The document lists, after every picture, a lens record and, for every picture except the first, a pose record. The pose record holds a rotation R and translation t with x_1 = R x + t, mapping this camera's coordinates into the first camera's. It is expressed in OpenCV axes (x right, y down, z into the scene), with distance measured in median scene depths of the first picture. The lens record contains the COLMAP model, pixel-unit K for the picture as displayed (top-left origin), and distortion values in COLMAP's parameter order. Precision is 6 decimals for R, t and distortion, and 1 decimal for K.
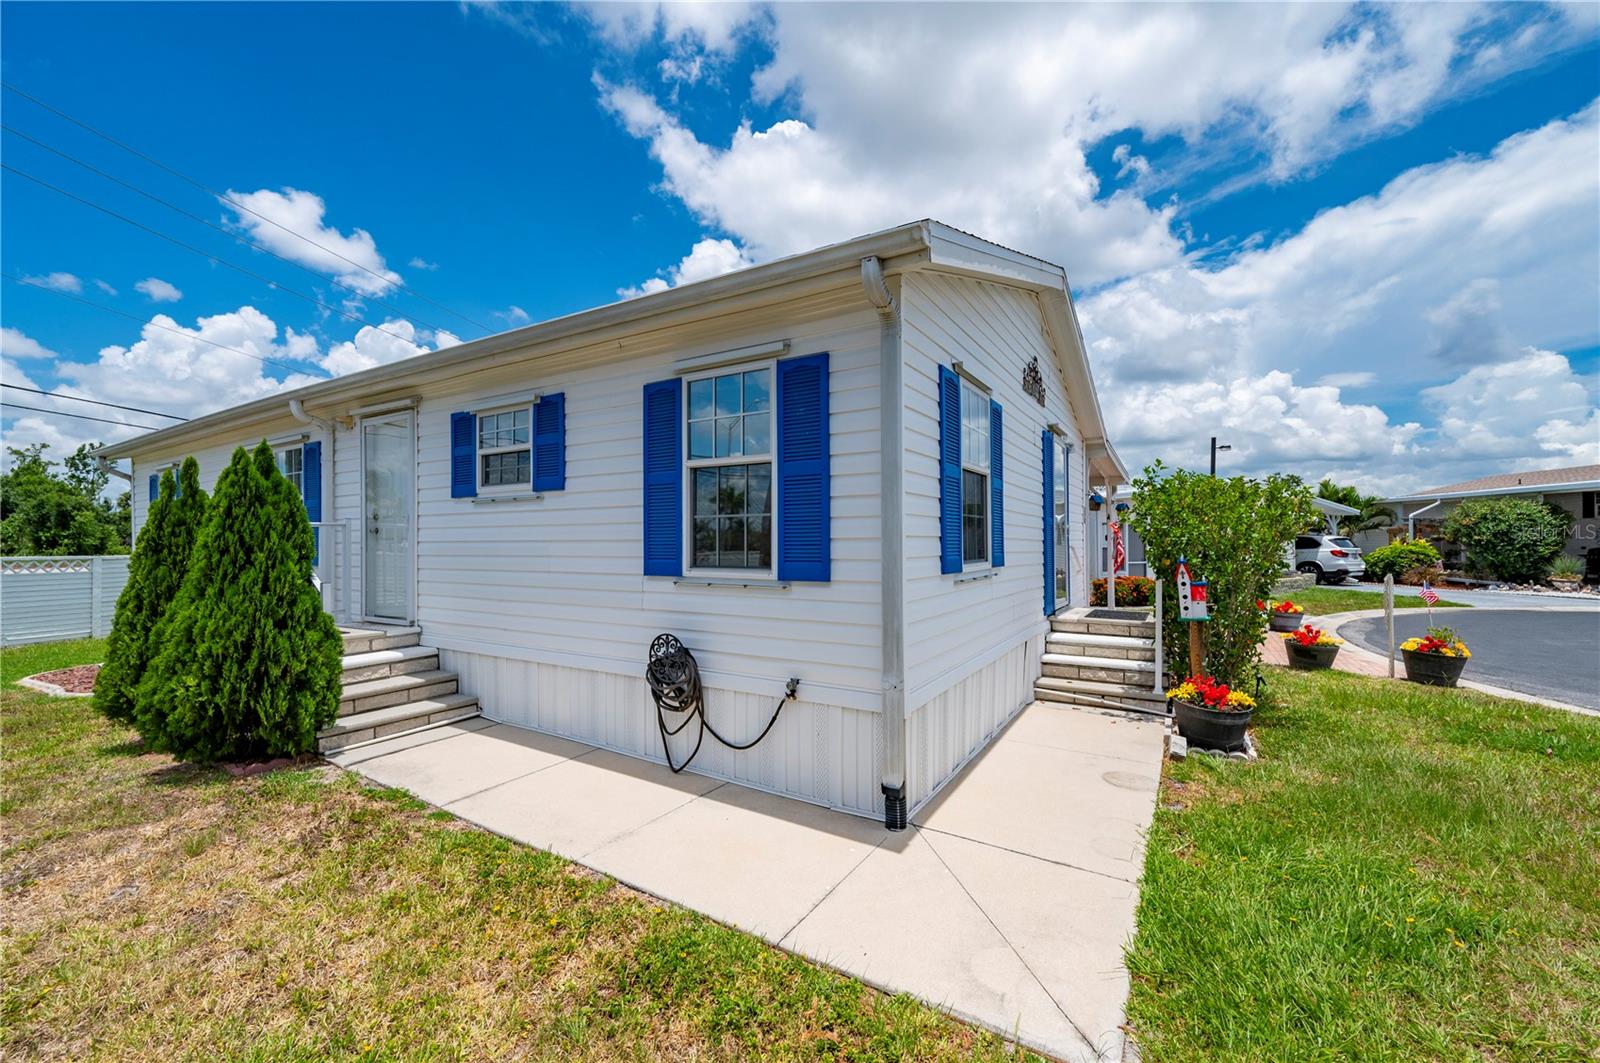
lens RADIAL K [[632.0, 0, 803.8], [0, 632.0, 542.6], [0, 0, 1]] dist [-0.001065, -0.000109]
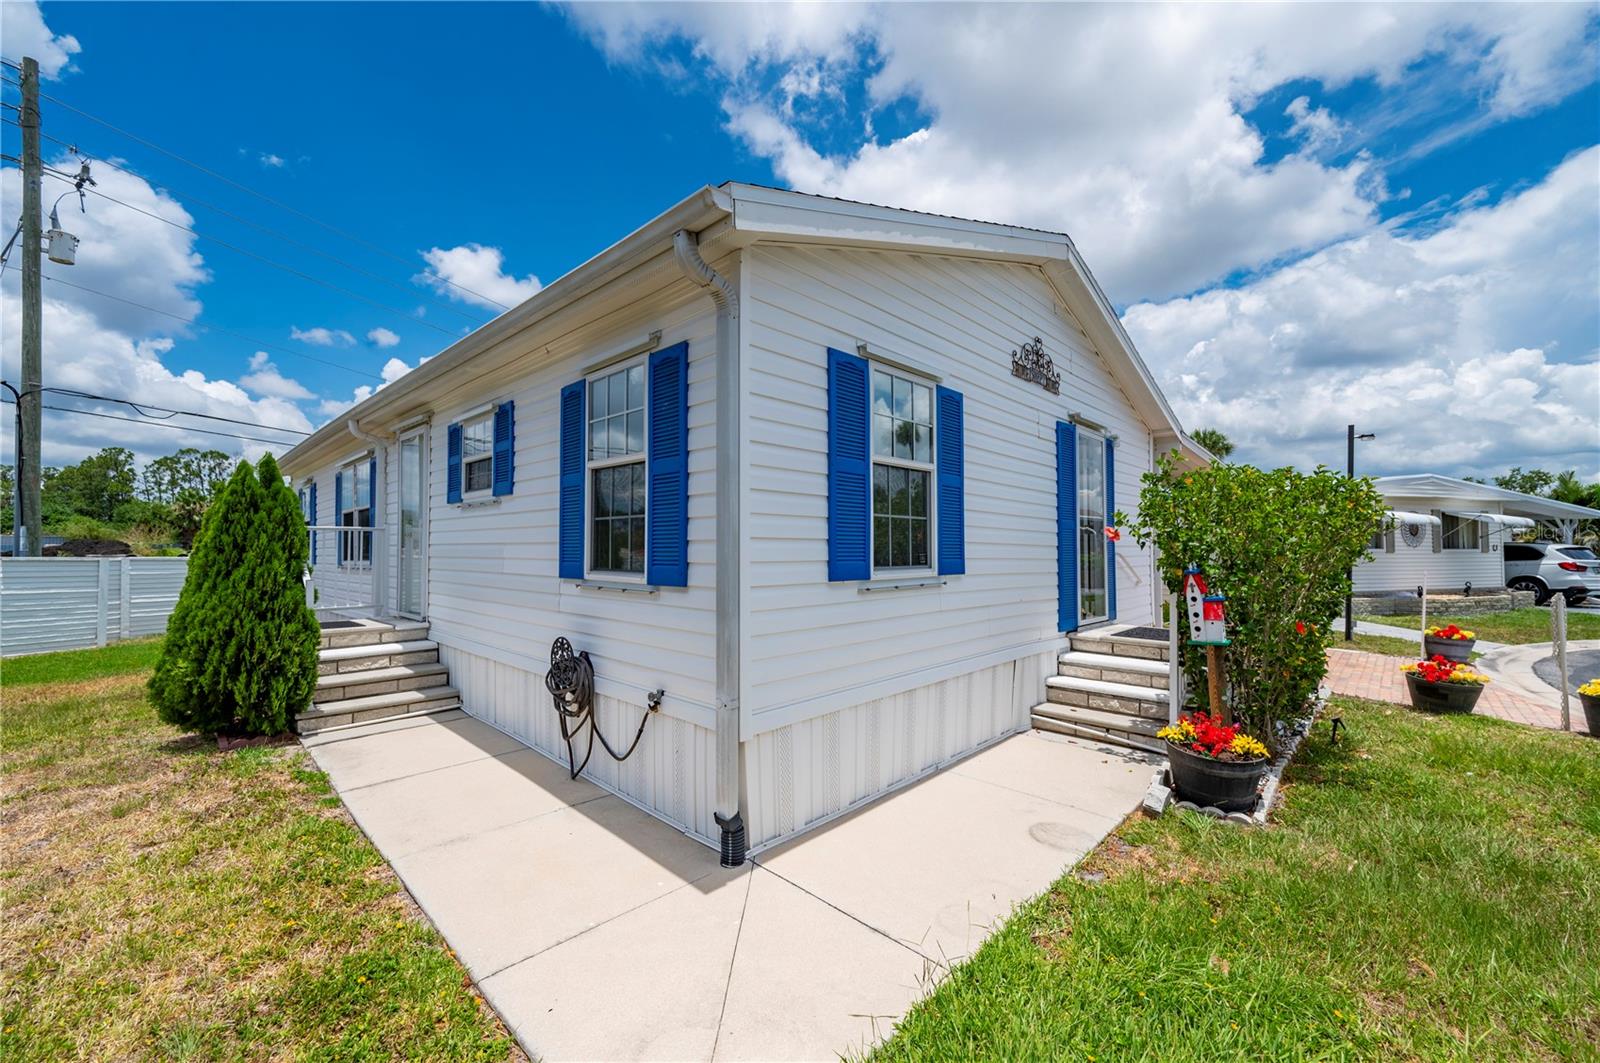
lens RADIAL K [[623.7, 0, 799.3], [0, 623.7, 541.2], [0, 0, 1]] dist [-0.000177, -0.000172]
pose [[0.975972, 0.002970, -0.217876, 0.321549], [-0.005872, 0.999902, -0.012674, 0.004096], [0.217817, 0.013649, 0.975894, 0.113373]]
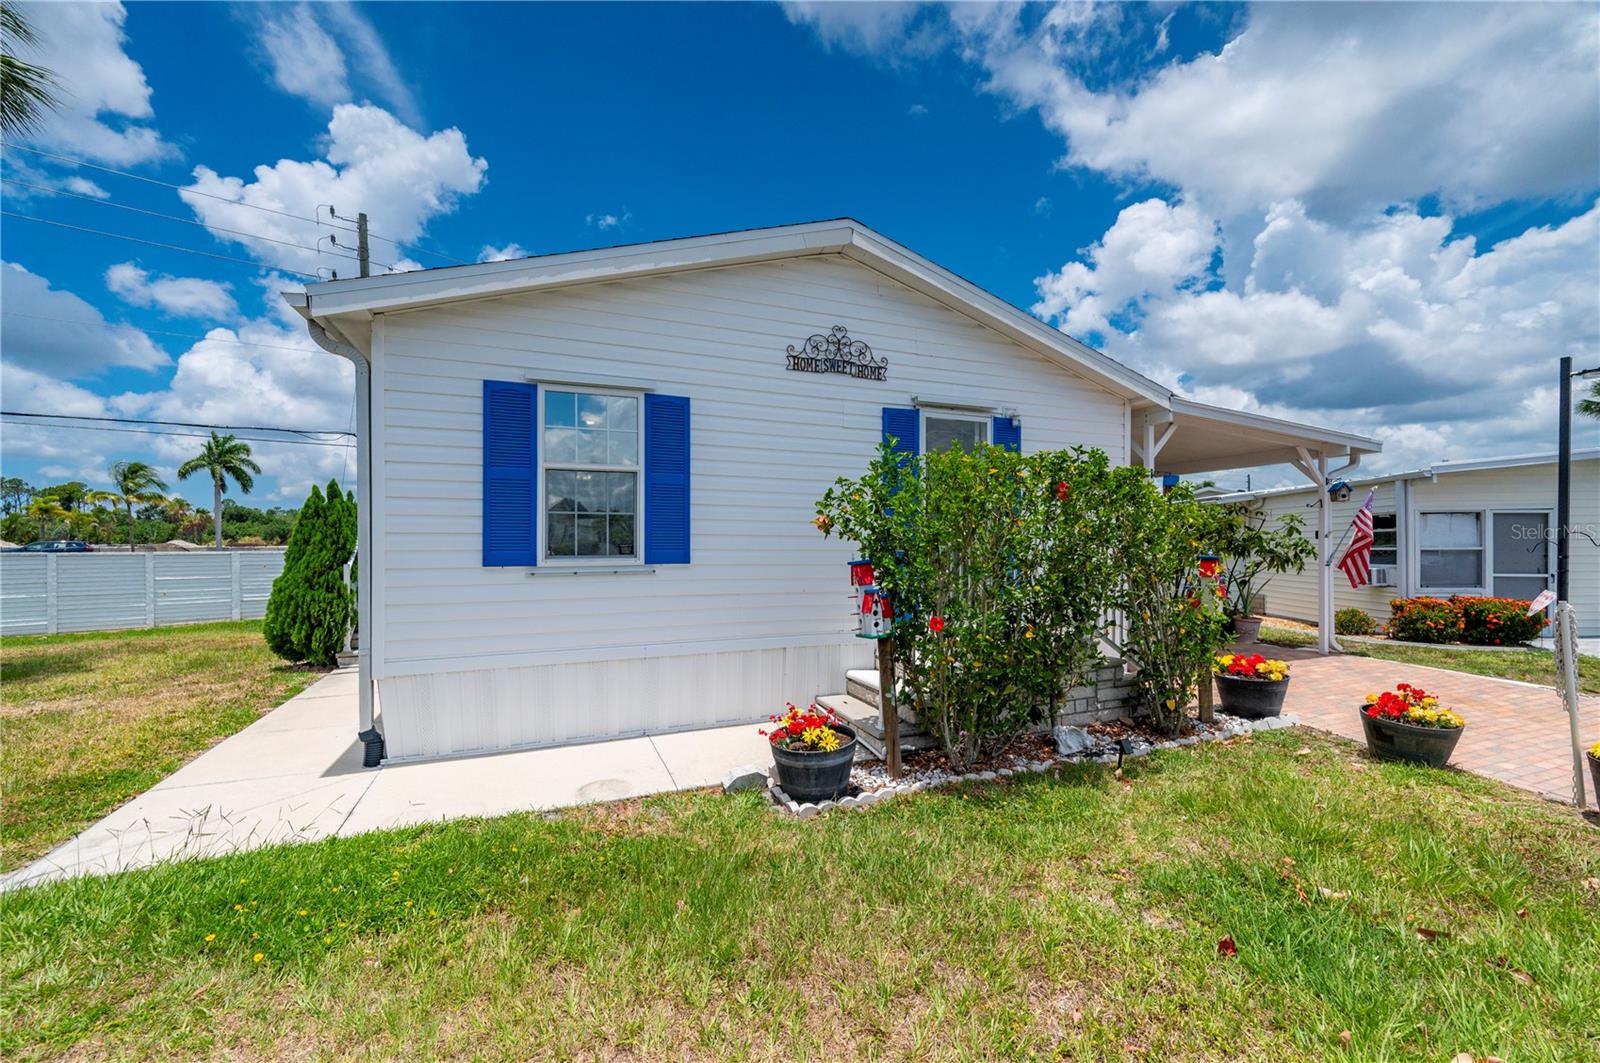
lens RADIAL K [[648.1, 0, 824.3], [0, 648.1, 551.5], [0, 0, 1]] dist [0.001128, 0.000097]
pose [[0.809720, 0.011042, -0.586712, 1.212165], [-0.003721, 0.999899, 0.013683, 0.004766], [0.586804, -0.008896, 0.809680, 0.366087]]
